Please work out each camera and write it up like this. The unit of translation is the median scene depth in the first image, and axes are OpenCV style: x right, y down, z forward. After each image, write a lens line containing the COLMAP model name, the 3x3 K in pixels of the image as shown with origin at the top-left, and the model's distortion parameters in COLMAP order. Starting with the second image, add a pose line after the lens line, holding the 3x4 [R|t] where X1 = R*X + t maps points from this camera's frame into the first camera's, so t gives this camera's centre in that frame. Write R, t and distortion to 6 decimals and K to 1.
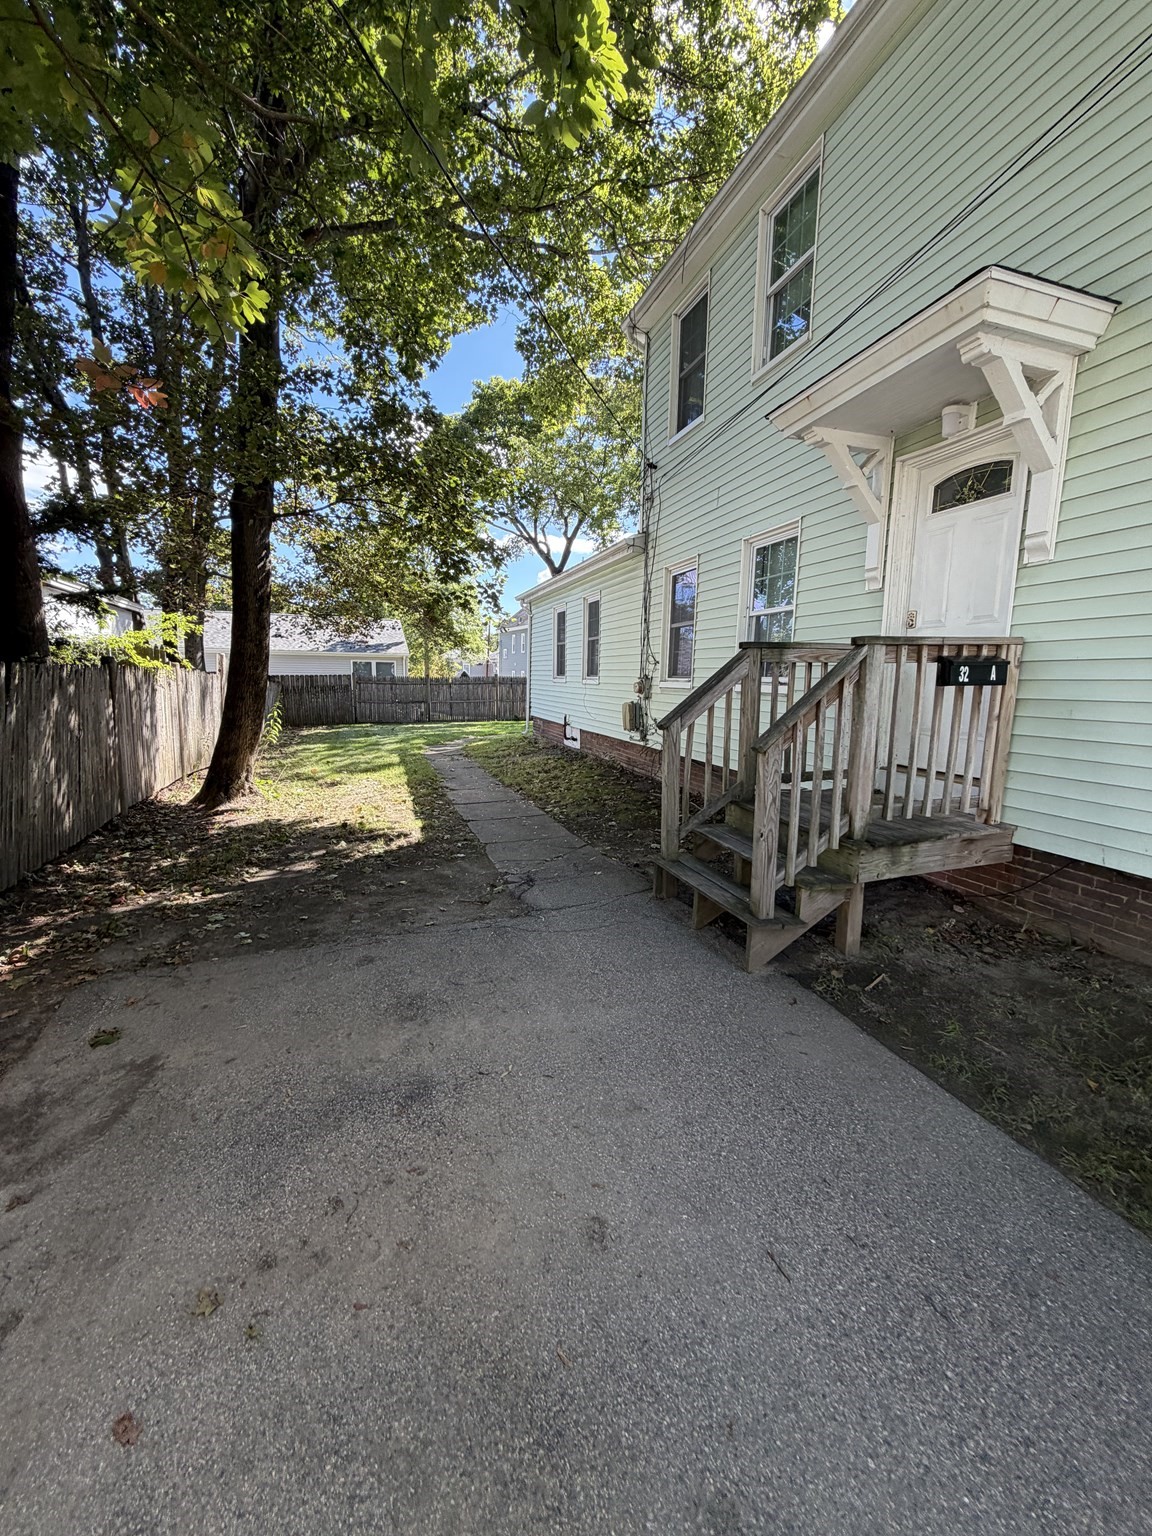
lens RADIAL K [[611.6, 0, 576.8], [0, 611.6, 766.7], [0, 0, 1]] dist [0.000478, -0.000114]
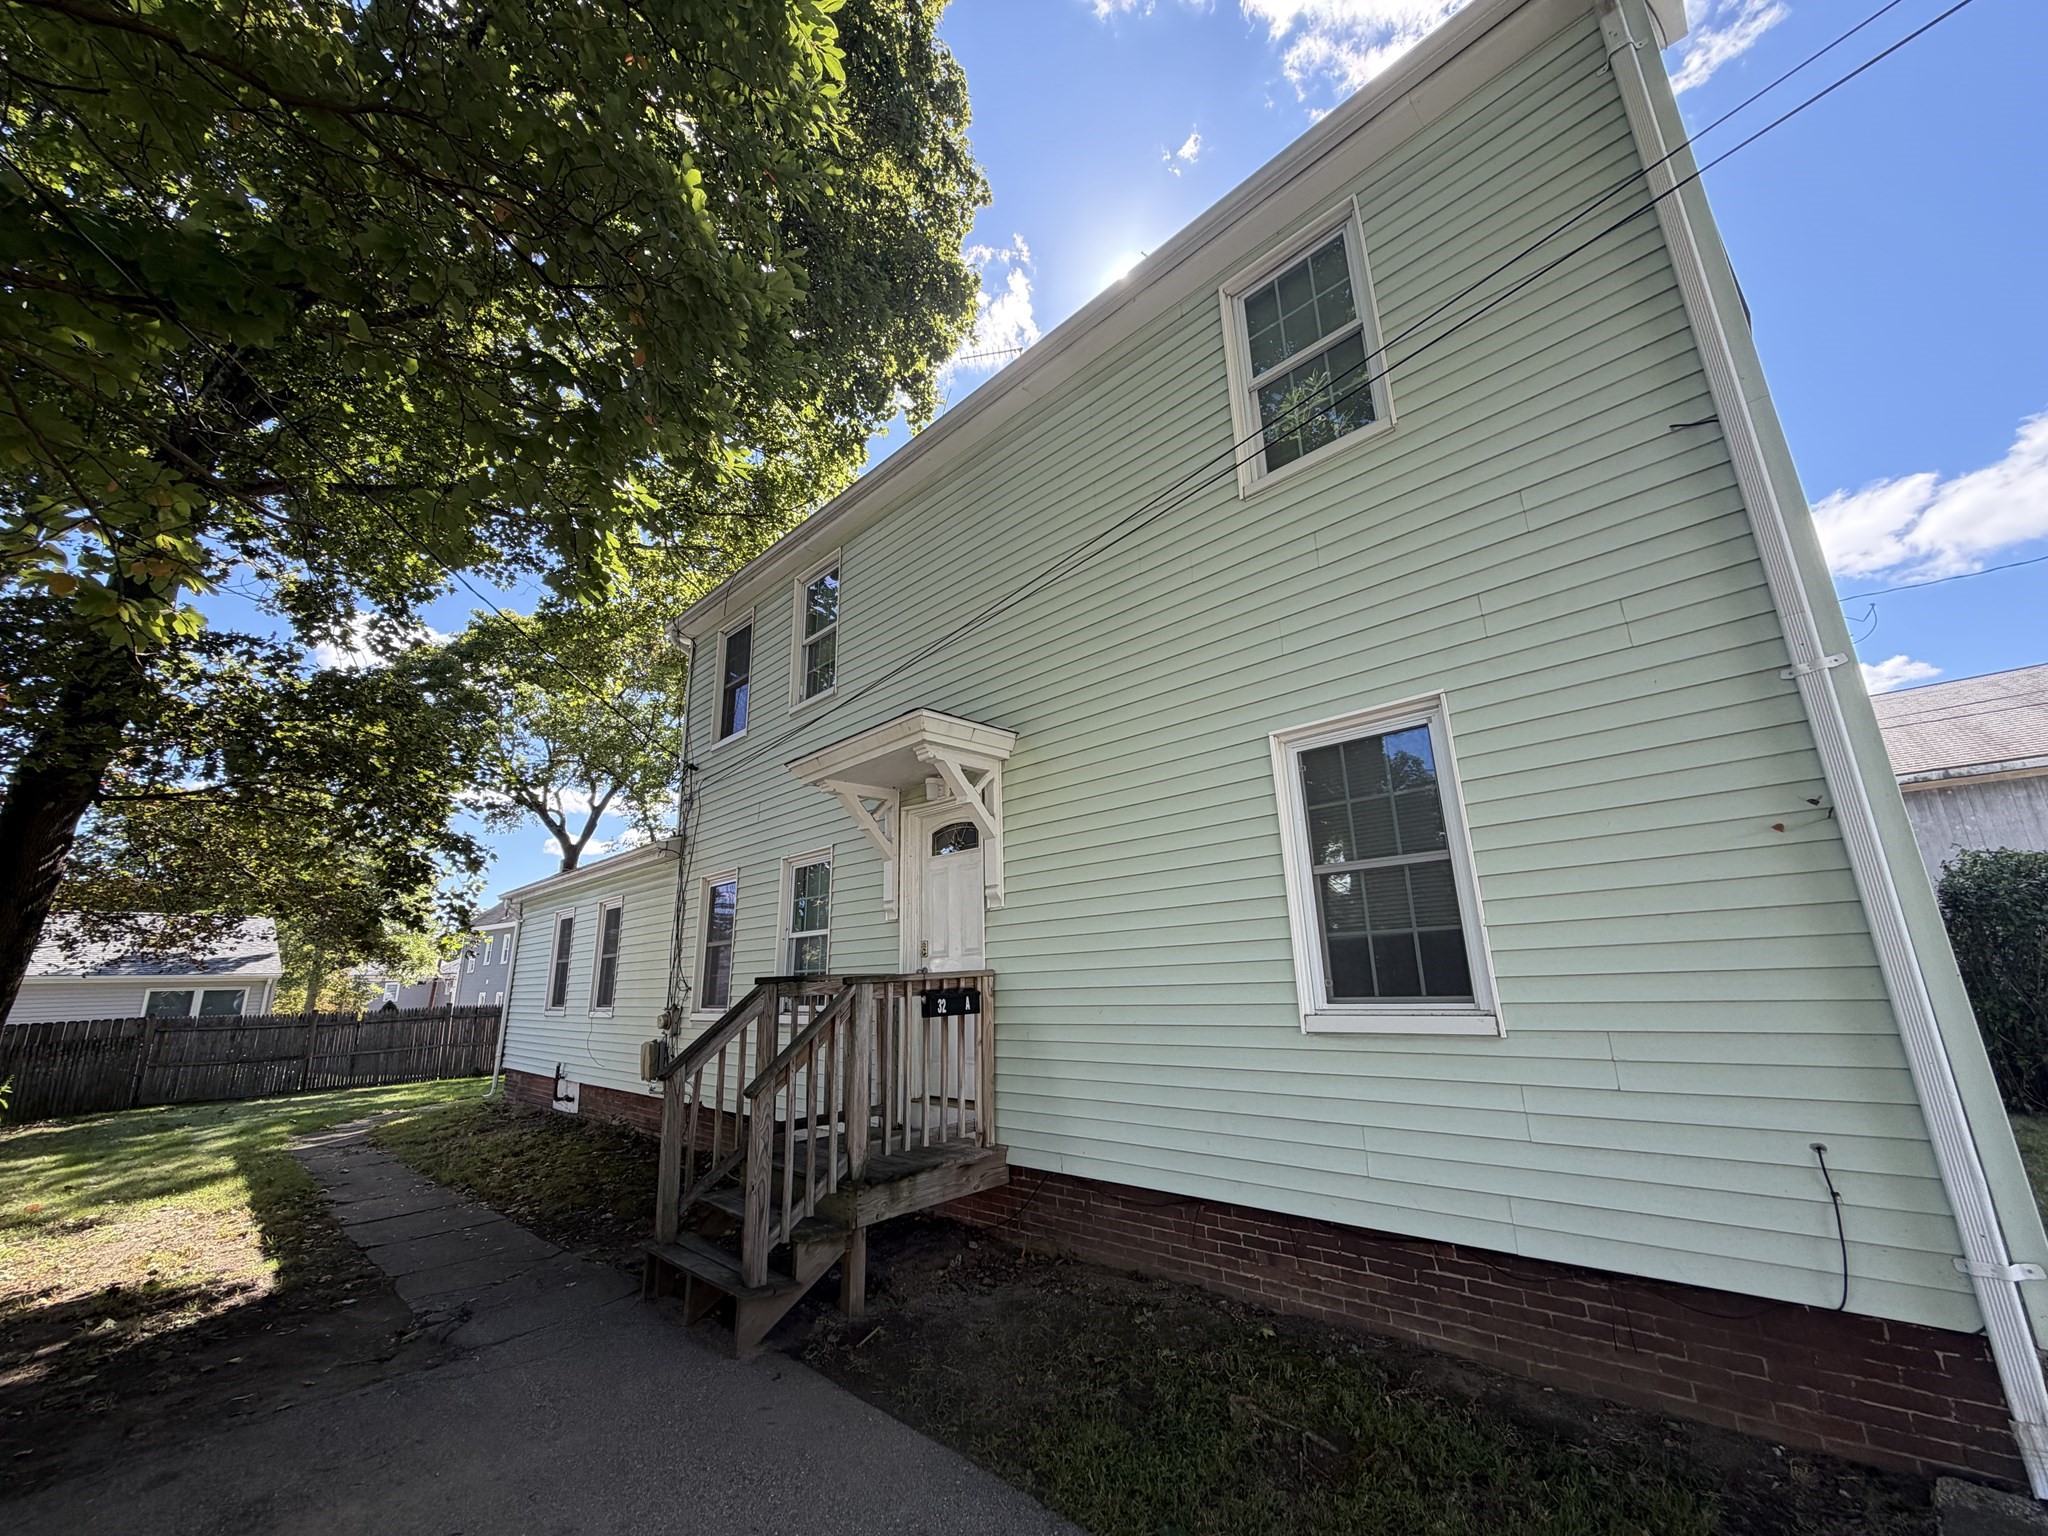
lens RADIAL K [[815.5, 0, 1016.5], [0, 815.5, 769.8], [0, 0, 1]] dist [0.000478, -0.000114]
pose [[0.894859, 0.075046, 0.439995, 0.040136], [0.104154, 0.923443, -0.369331, 0.014551], [-0.434027, 0.376326, 0.818535, -0.368506]]
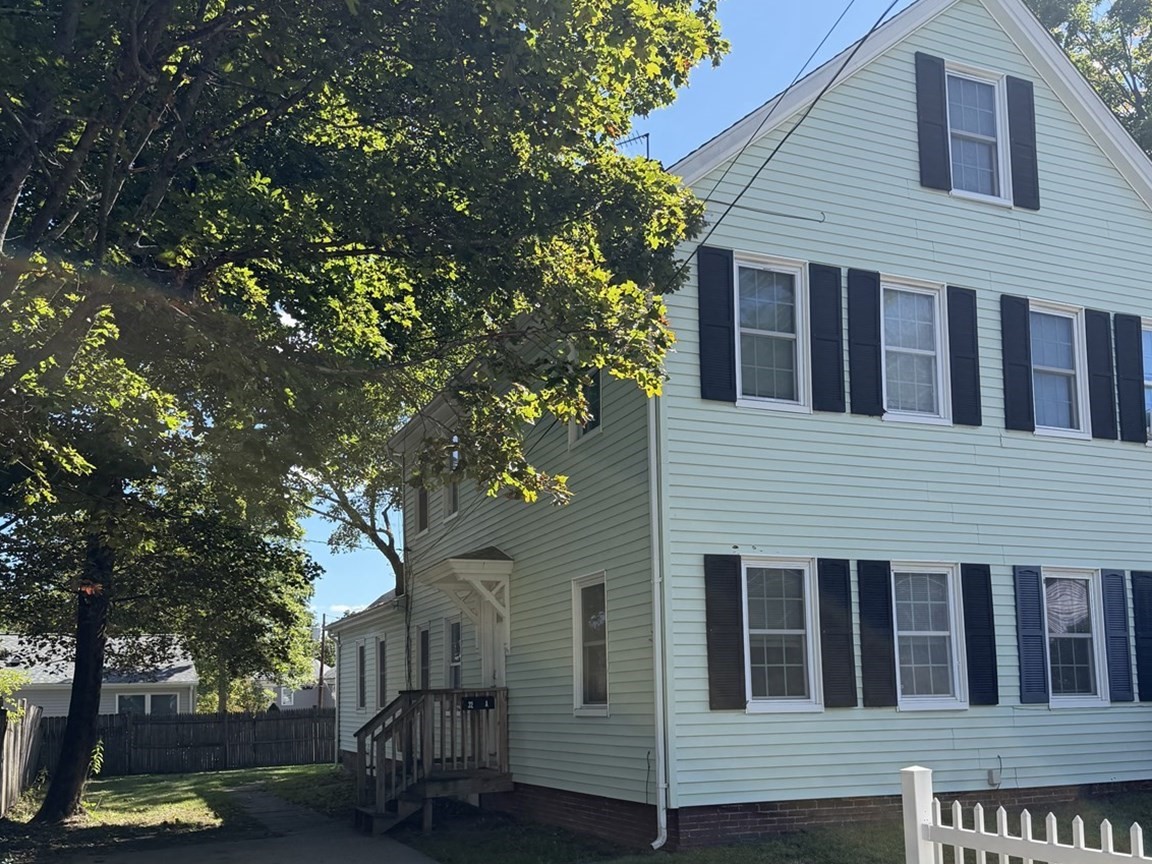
lens RADIAL K [[1035.8, 0, 576.8], [0, 1035.8, 622.2], [0, 0, 1]] dist [0.090837, -0.002008]
pose [[0.995193, -0.032186, 0.092494, 0.524482], [0.051419, 0.975528, -0.213781, 0.314669], [-0.083349, 0.217509, 0.972493, -2.277134]]
